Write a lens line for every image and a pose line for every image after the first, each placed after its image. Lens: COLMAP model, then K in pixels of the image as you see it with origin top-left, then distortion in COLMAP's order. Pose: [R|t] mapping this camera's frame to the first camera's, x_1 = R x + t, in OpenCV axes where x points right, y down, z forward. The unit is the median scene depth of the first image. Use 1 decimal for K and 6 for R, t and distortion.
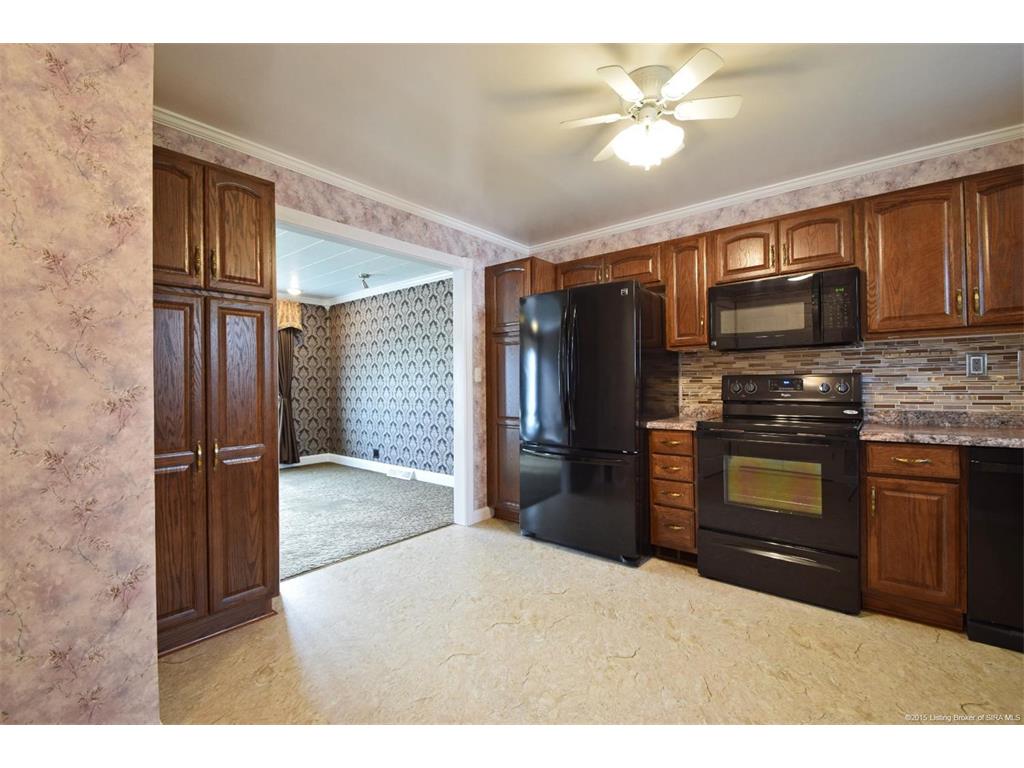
lens RADIAL K [[446.8, 0, 511.9], [0, 446.8, 382.4], [0, 0, 1]] dist [0.011389, -0.015449]
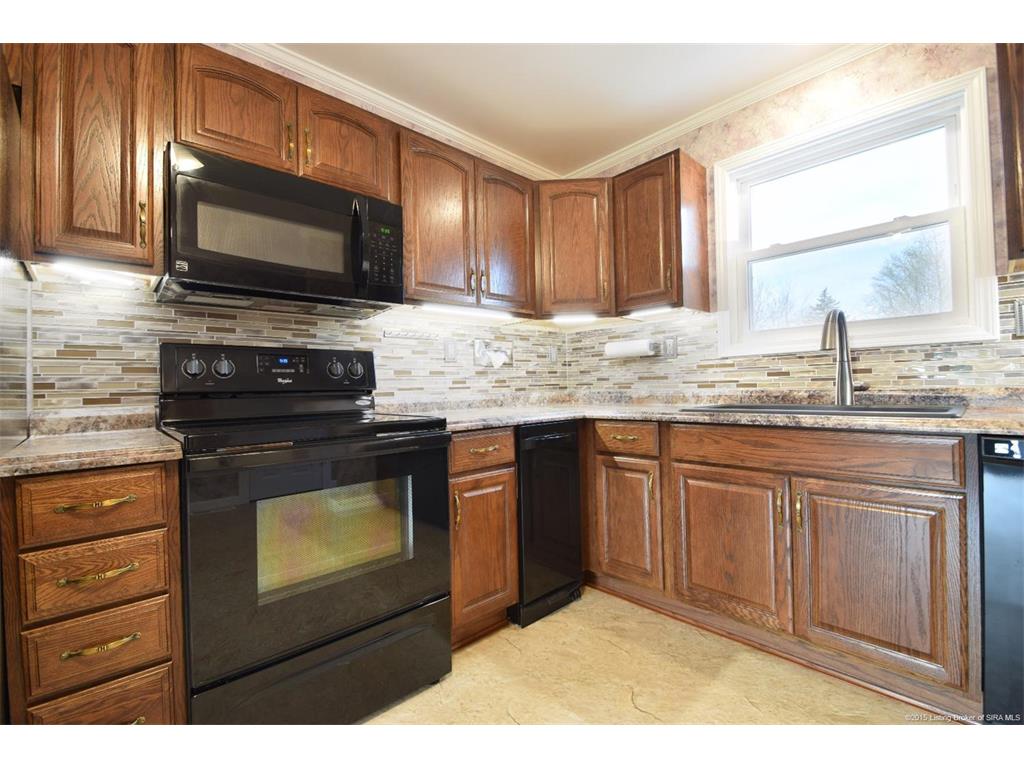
lens RADIAL K [[446.8, 0, 511.9], [0, 446.8, 382.4], [0, 0, 1]] dist [0.011389, -0.015449]
pose [[0.130148, 0.018840, 0.991316, 0.042120], [0.017370, 0.999623, -0.021278, 0.049313], [-0.991342, 0.019989, 0.129771, 0.612931]]
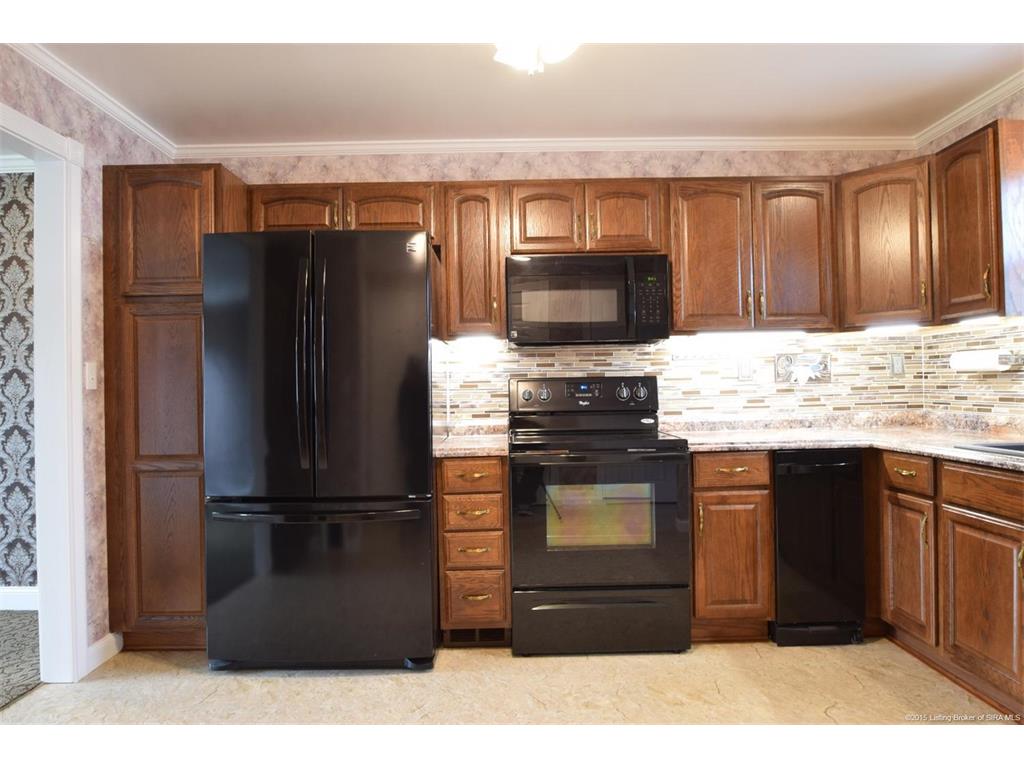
lens RADIAL K [[649.8, 0, 516.5], [0, 649.8, 387.3], [0, 0, 1]] dist [-0.037319, -0.000203]
pose [[0.762484, -0.003655, 0.646997, -0.232676], [0.008264, 0.999957, -0.004091, 0.003790], [-0.646954, 0.008466, 0.762482, 0.192717]]
